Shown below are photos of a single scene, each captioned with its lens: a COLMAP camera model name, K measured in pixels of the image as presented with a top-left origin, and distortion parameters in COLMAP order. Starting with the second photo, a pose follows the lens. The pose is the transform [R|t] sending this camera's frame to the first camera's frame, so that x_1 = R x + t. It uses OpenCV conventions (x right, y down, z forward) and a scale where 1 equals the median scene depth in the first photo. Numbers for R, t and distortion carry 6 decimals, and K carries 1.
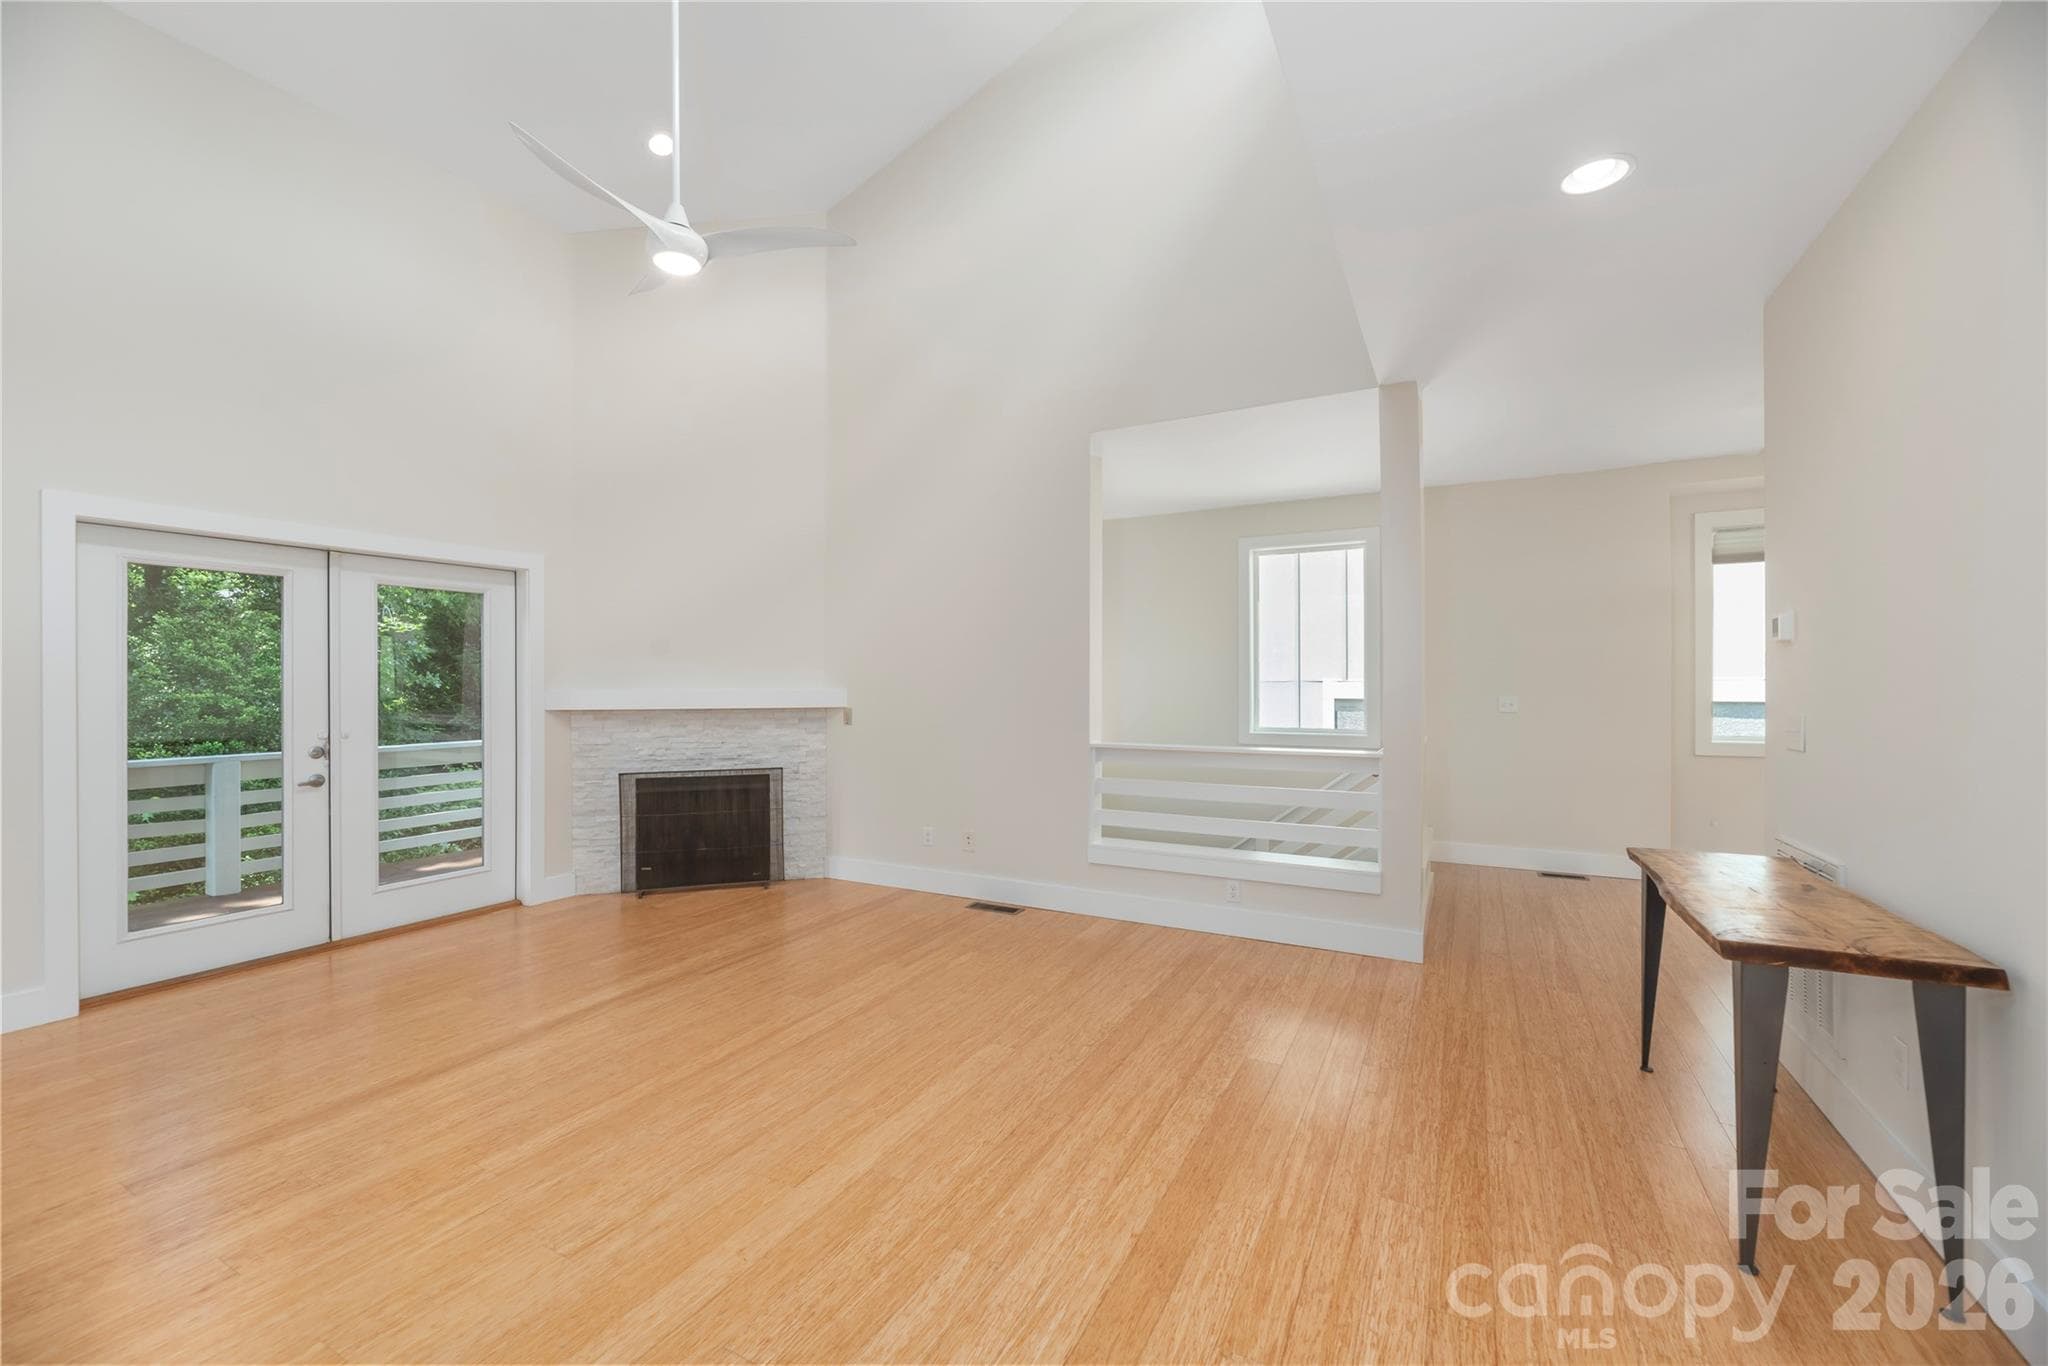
lens RADIAL K [[847.4, 0, 1020.7], [0, 847.4, 685.7], [0, 0, 1]] dist [-0.006092, 0.000372]
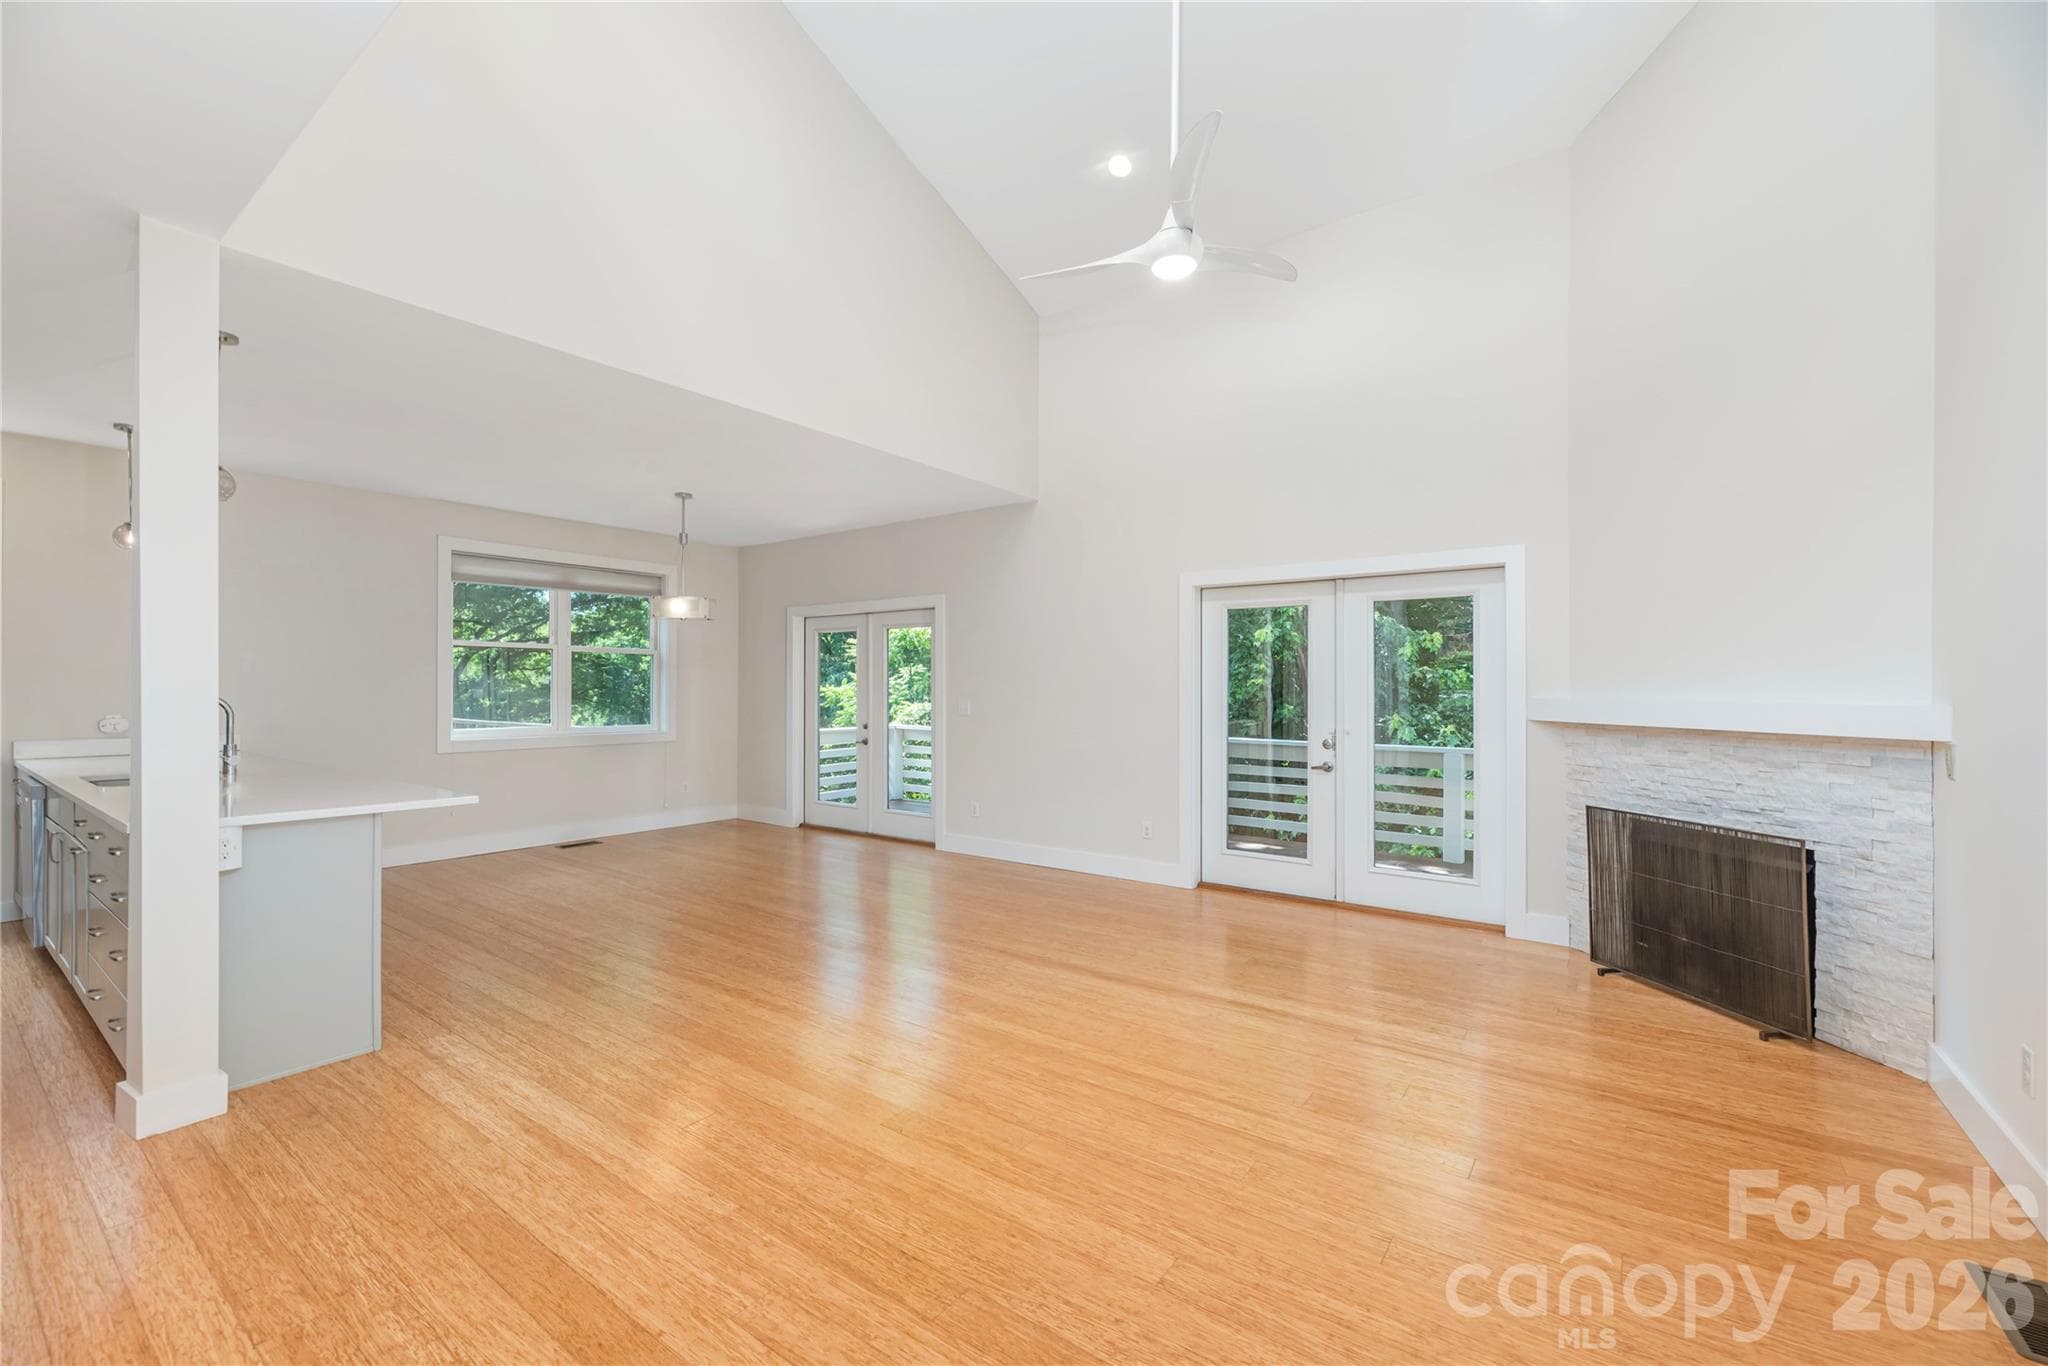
lens RADIAL K [[847.4, 0, 1020.7], [0, 847.4, 685.7], [0, 0, 1]] dist [-0.006092, 0.000372]
pose [[-0.154244, 0.000457, -0.988033, 0.474406], [-0.005738, 0.999983, 0.001358, -0.005590], [0.988016, 0.005879, -0.154239, 0.764816]]
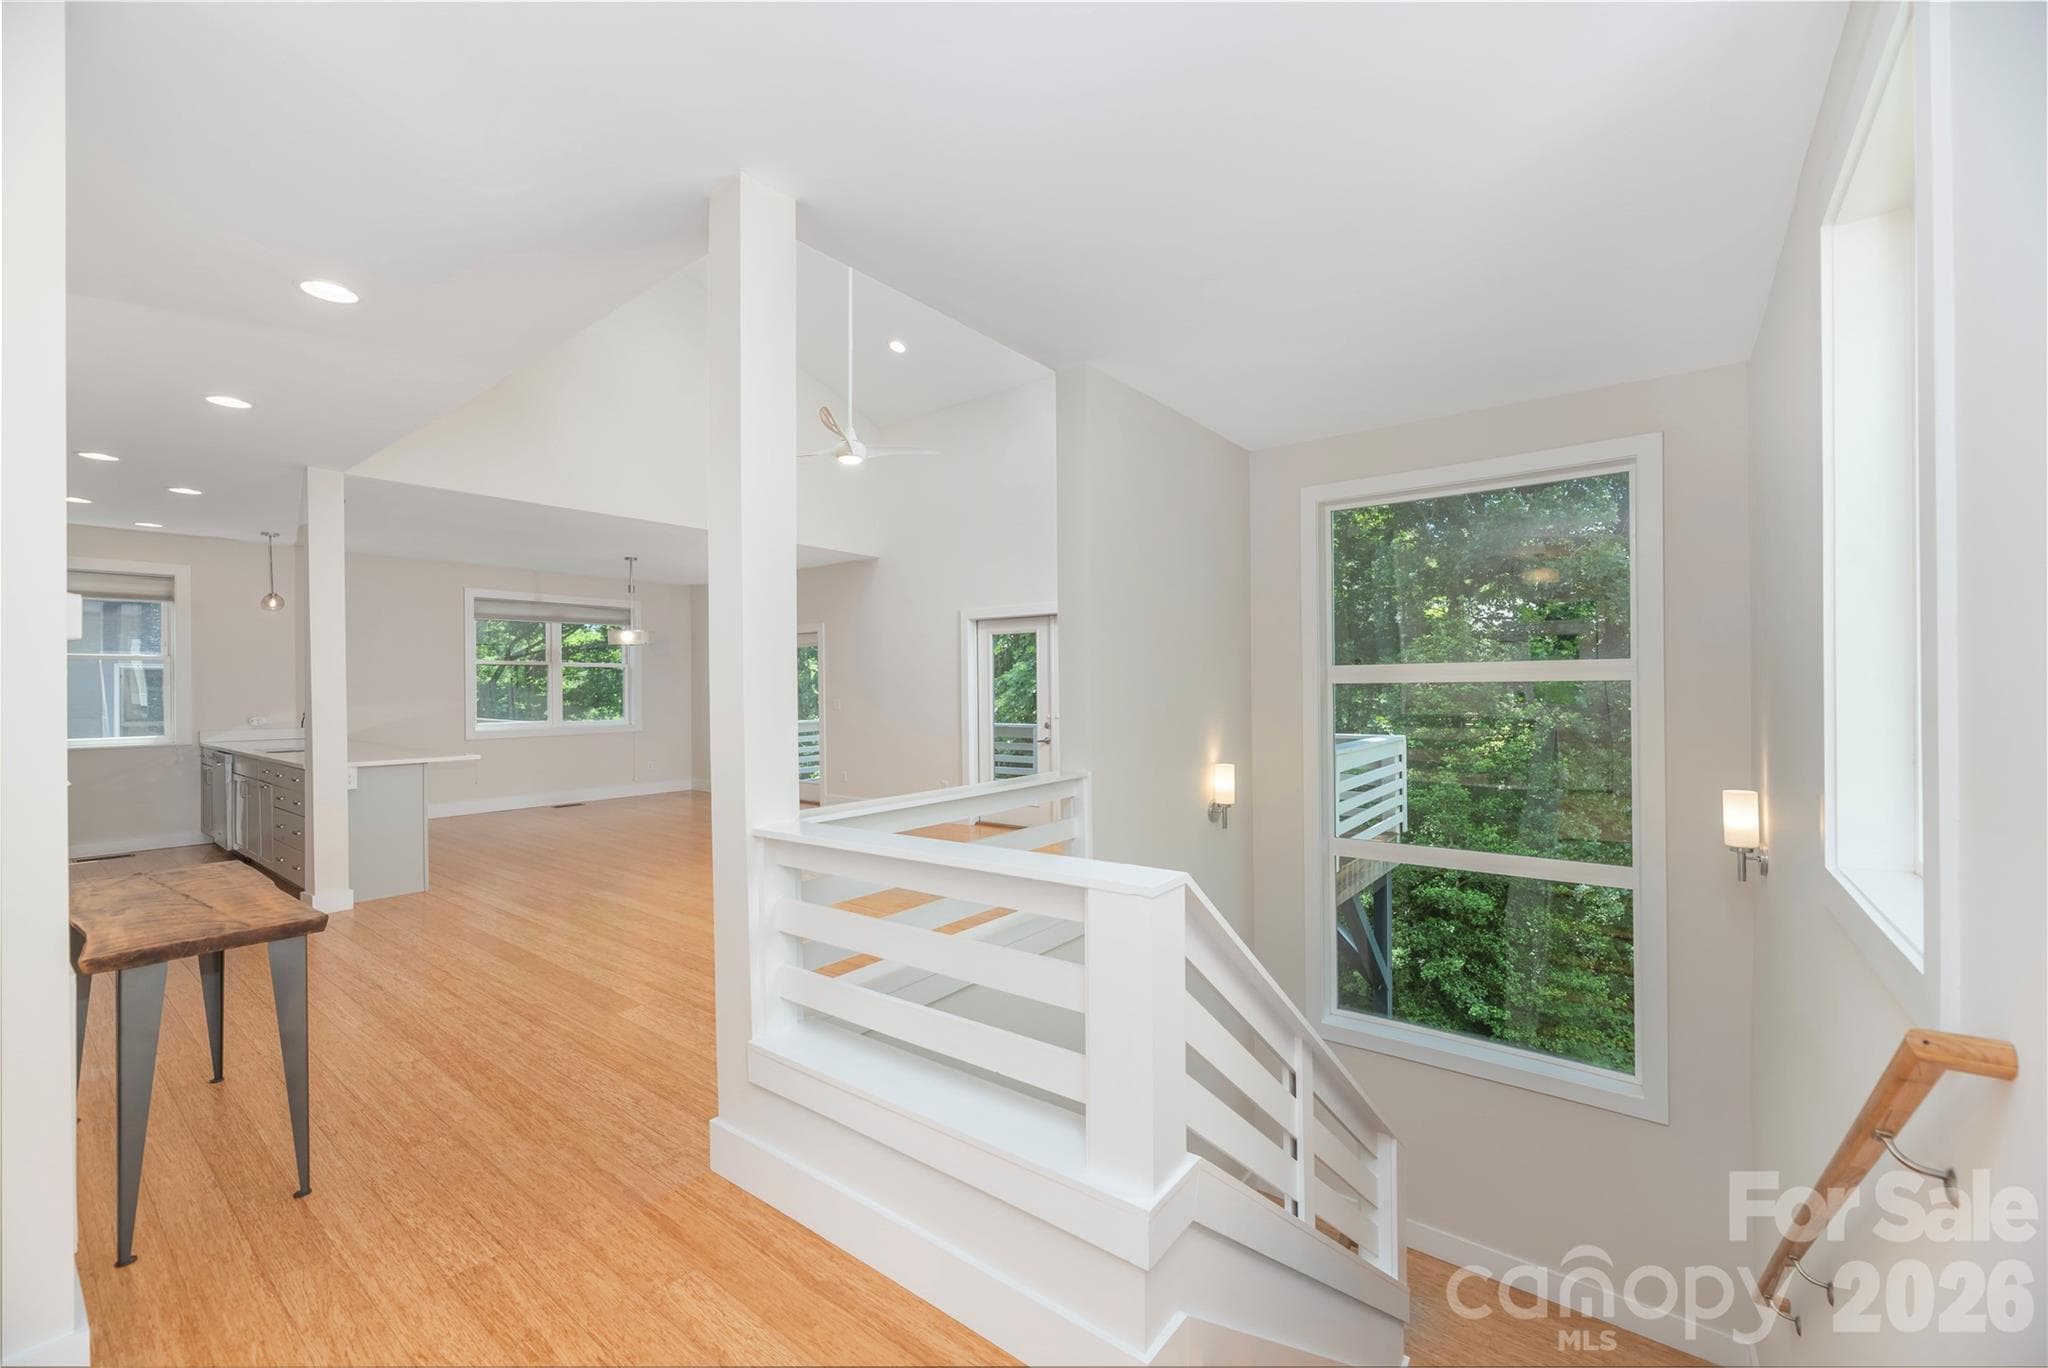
lens RADIAL K [[847.4, 0, 1020.7], [0, 847.4, 686.7], [0, 0, 1]] dist [-0.006092, 0.000372]
pose [[-0.189855, 0.002664, -0.981809, 1.016221], [0.006646, 0.999977, 0.001428, -0.008917], [0.981790, -0.006254, -0.189868, 1.328490]]
